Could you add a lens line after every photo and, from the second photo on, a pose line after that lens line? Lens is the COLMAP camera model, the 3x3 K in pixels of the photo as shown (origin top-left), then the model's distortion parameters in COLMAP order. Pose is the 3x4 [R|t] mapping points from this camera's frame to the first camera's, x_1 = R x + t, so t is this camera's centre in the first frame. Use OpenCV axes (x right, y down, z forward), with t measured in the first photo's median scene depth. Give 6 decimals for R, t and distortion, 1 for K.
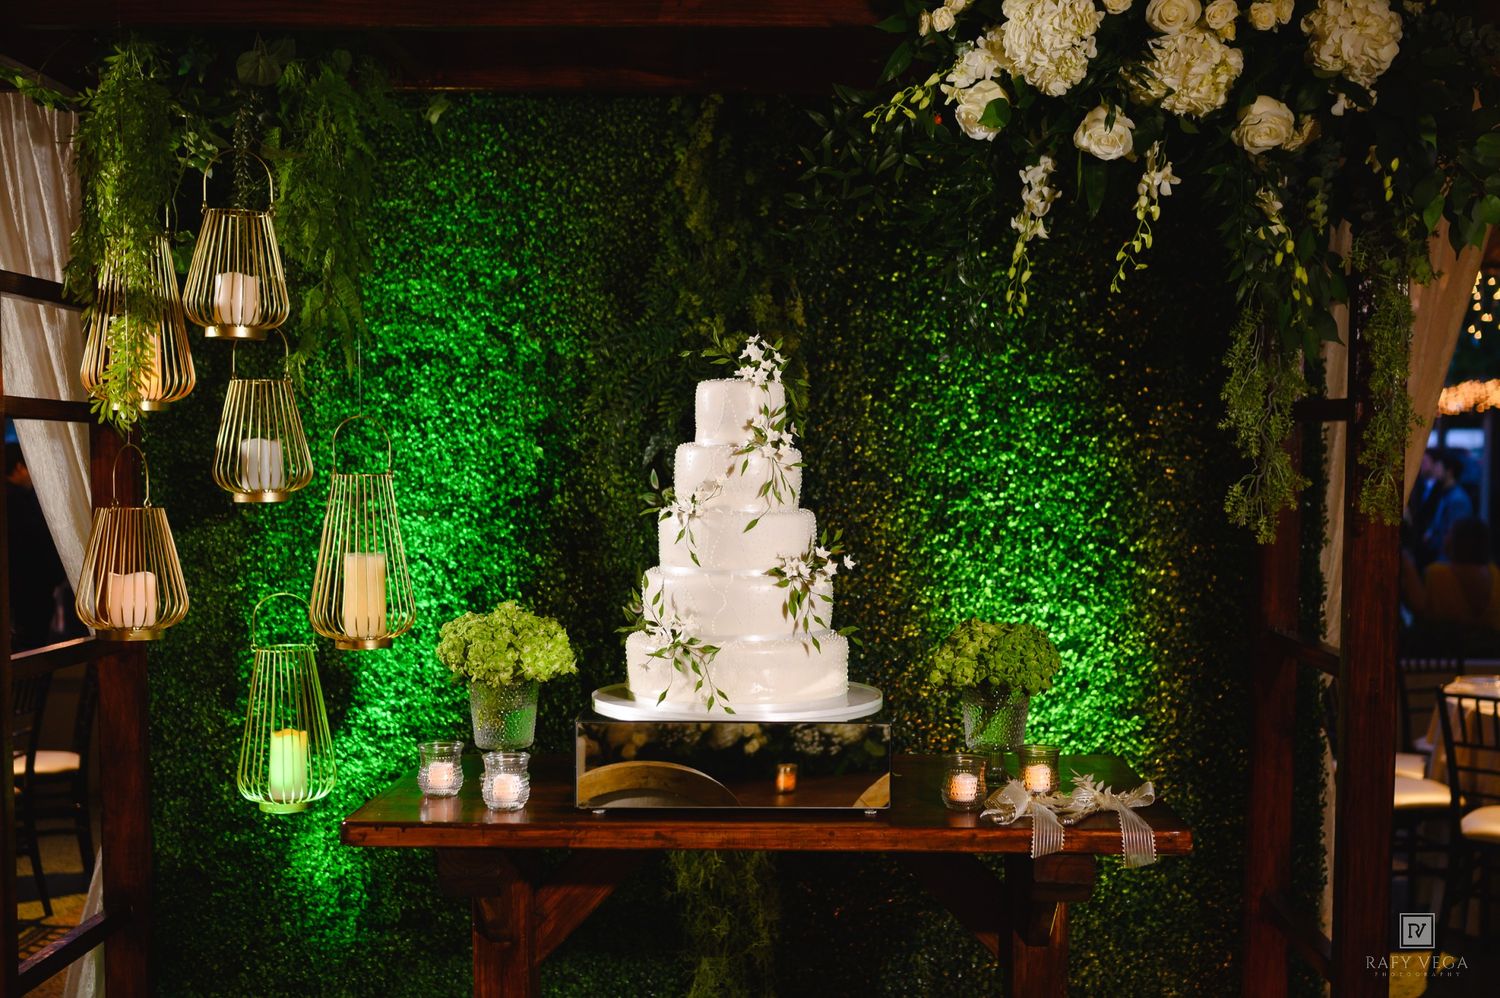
lens RADIAL K [[1540.8, 0, 751.2], [0, 1540.8, 496.5], [0, 0, 1]] dist [-0.021332, 0.000000]
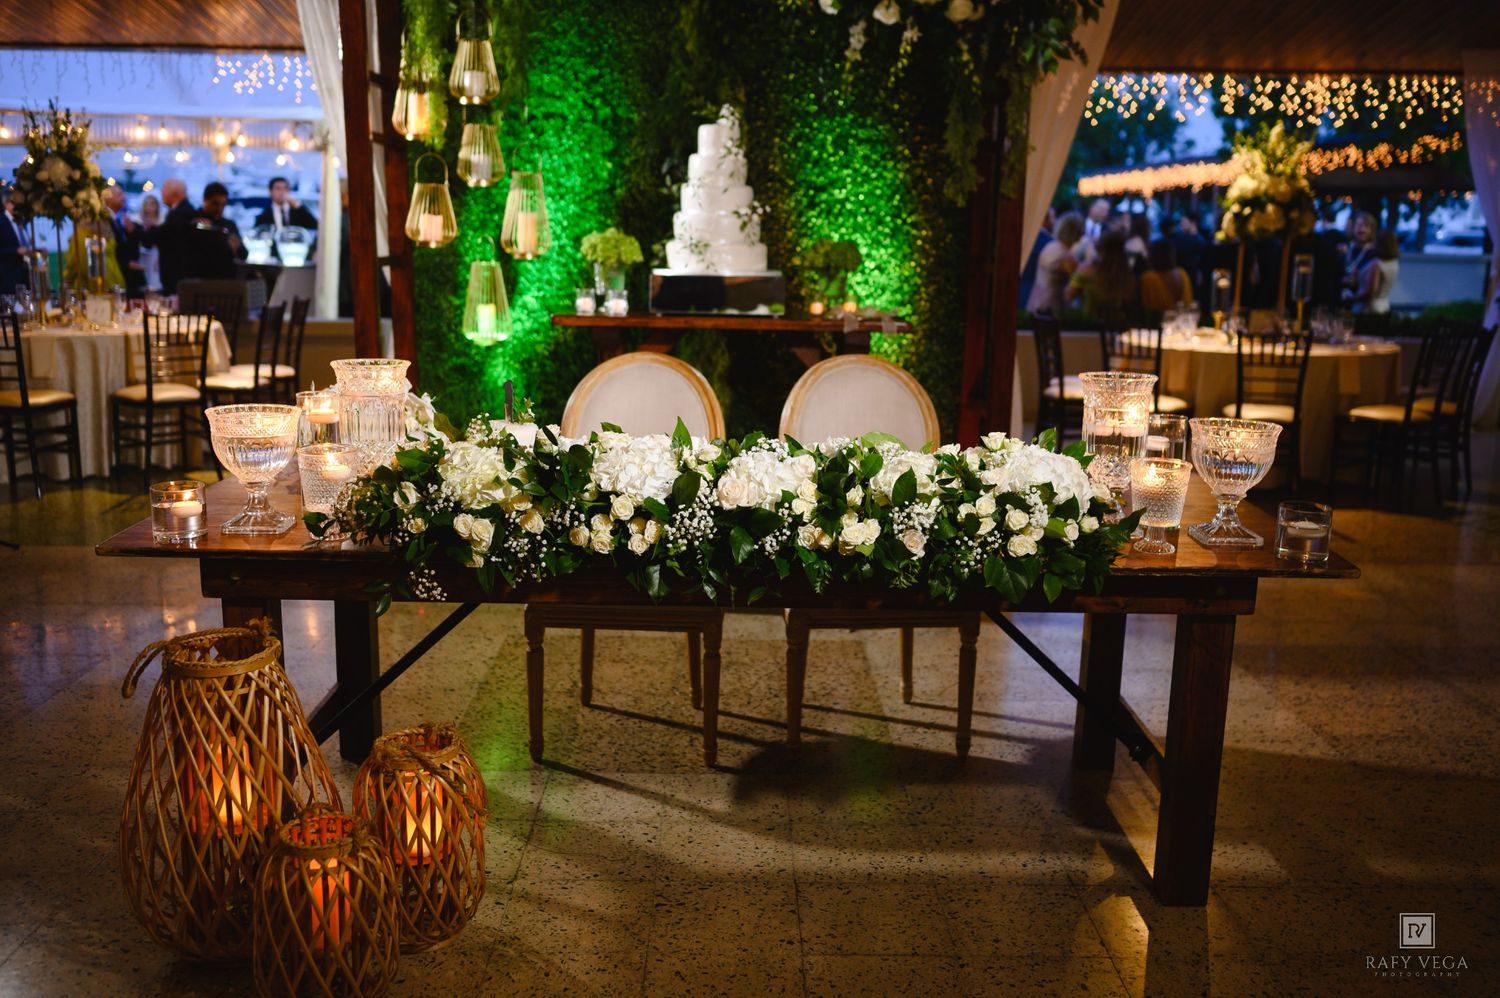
lens RADIAL K [[1540.8, 0, 712.8], [0, 1540.8, 526.1], [0, 0, 1]] dist [-0.021332, 0.000000]
pose [[0.999186, 0.002678, 0.040251, -0.085122], [-0.008657, 0.988784, 0.149104, 0.133645], [-0.039400, -0.149331, 0.988002, -1.030248]]
